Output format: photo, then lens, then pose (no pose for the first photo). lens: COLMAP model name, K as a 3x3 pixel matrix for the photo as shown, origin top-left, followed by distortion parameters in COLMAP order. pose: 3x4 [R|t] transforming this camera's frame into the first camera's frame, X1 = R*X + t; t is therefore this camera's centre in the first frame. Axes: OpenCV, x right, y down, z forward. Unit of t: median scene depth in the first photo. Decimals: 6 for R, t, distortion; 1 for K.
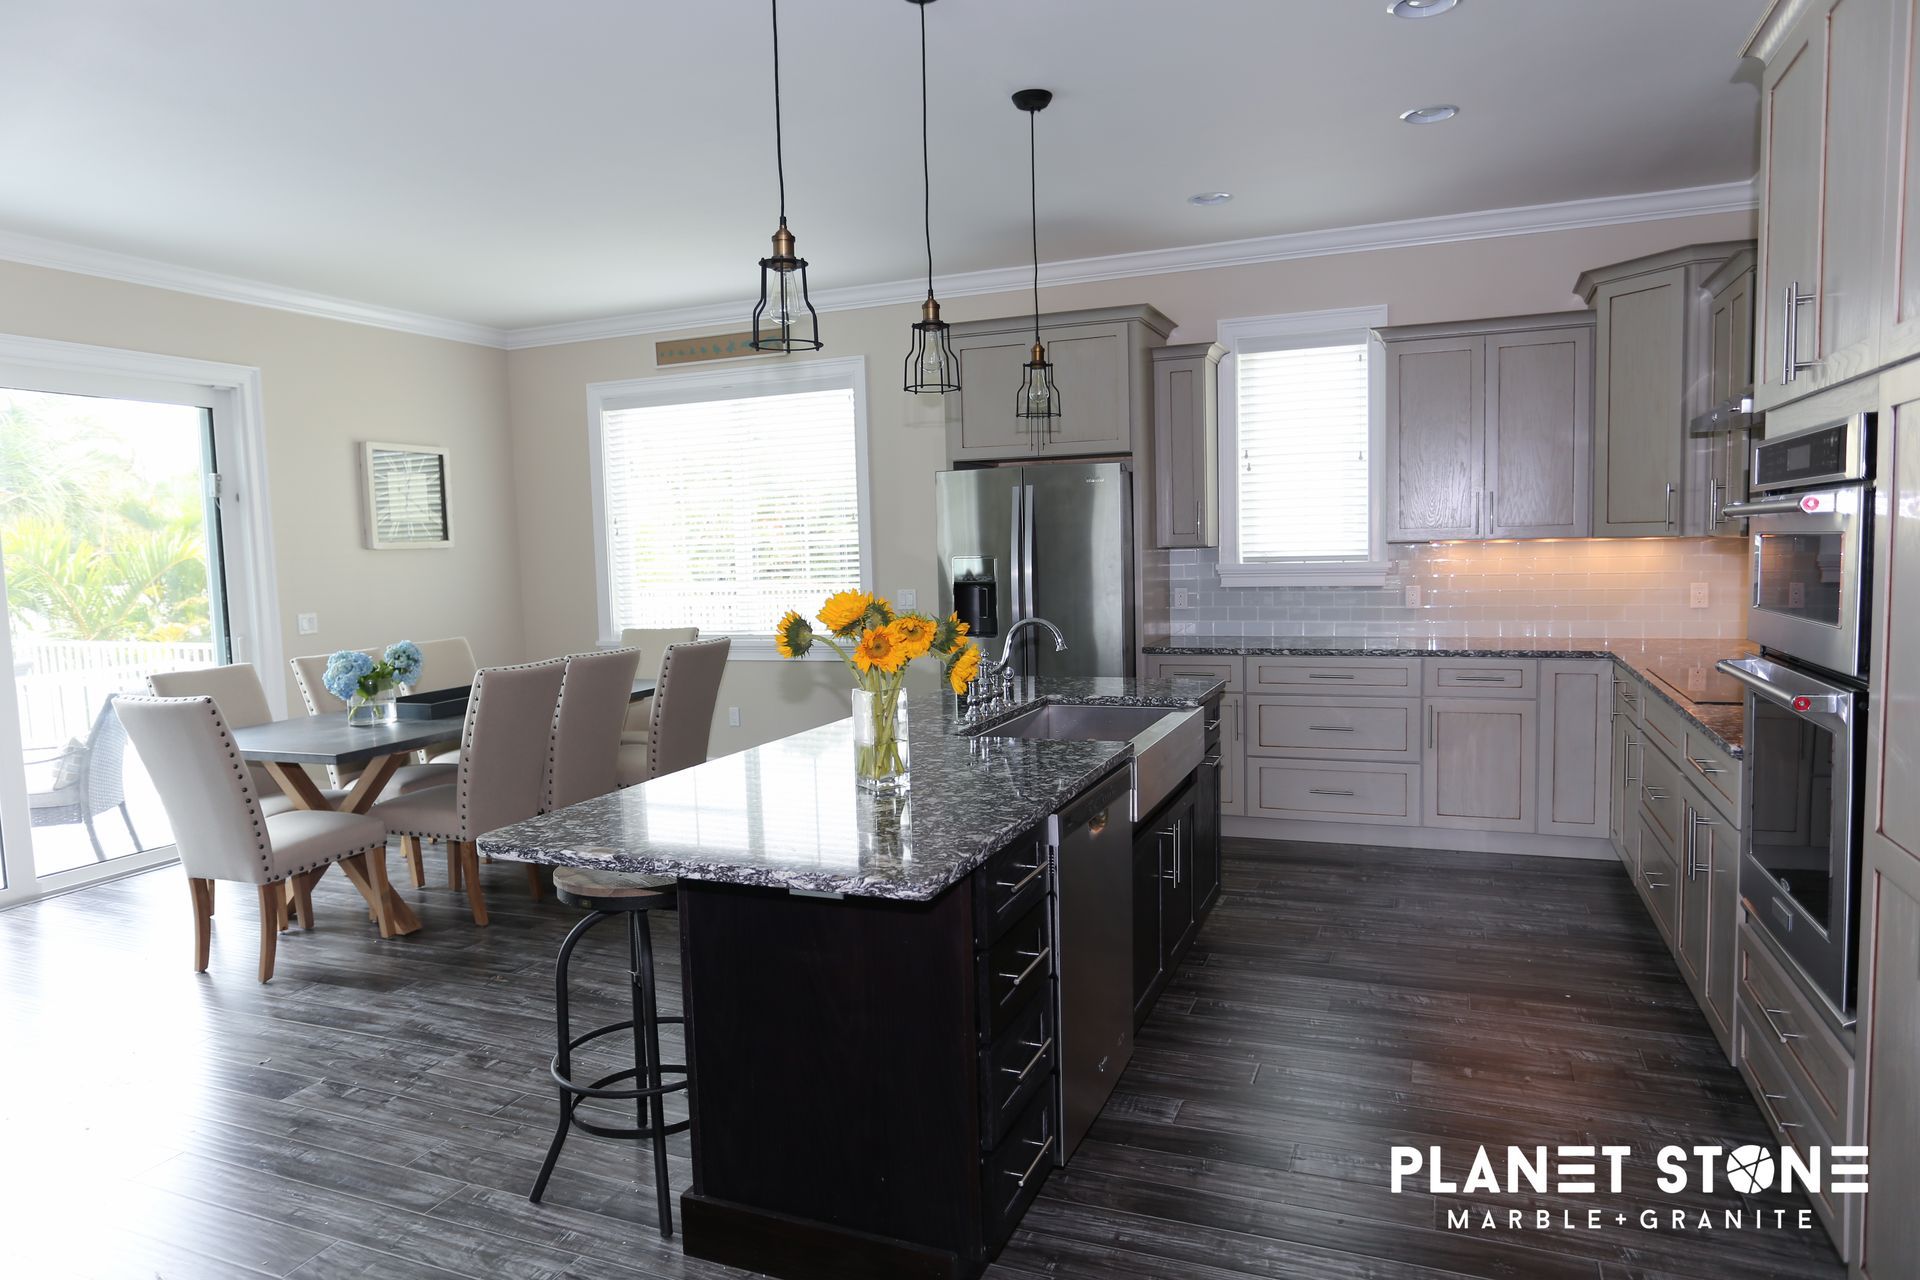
lens RADIAL K [[1185.4, 0, 962.5], [0, 1185.4, 663.1], [0, 0, 1]] dist [-0.049433, 0.037732]
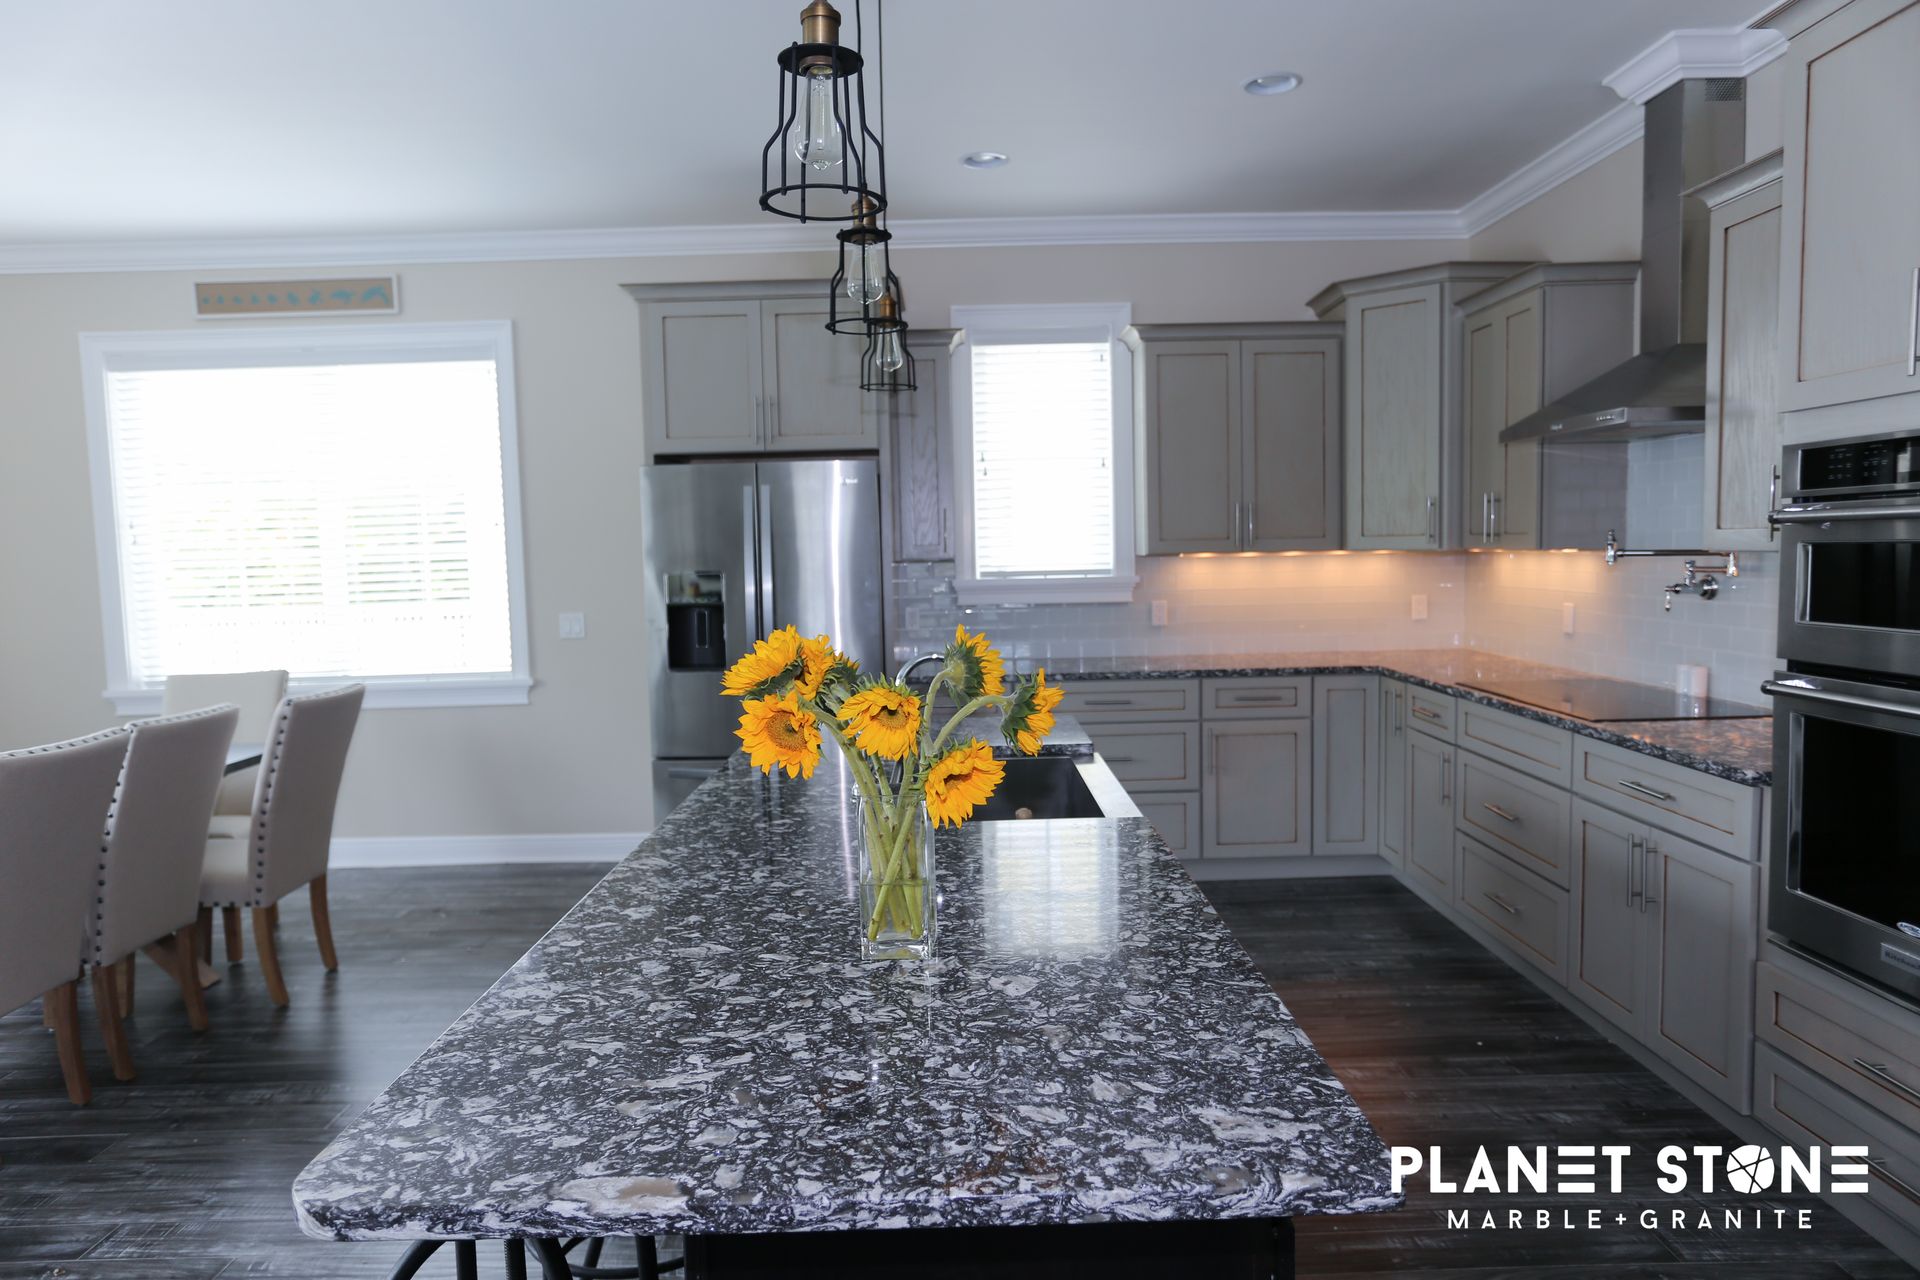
lens RADIAL K [[1185.4, 0, 962.5], [0, 1185.4, 663.1], [0, 0, 1]] dist [-0.049433, 0.037732]
pose [[0.923114, -0.030859, 0.383286, -0.141156], [0.036360, 0.999313, -0.007114, -0.016754], [-0.382803, 0.020504, 0.923602, 0.201266]]
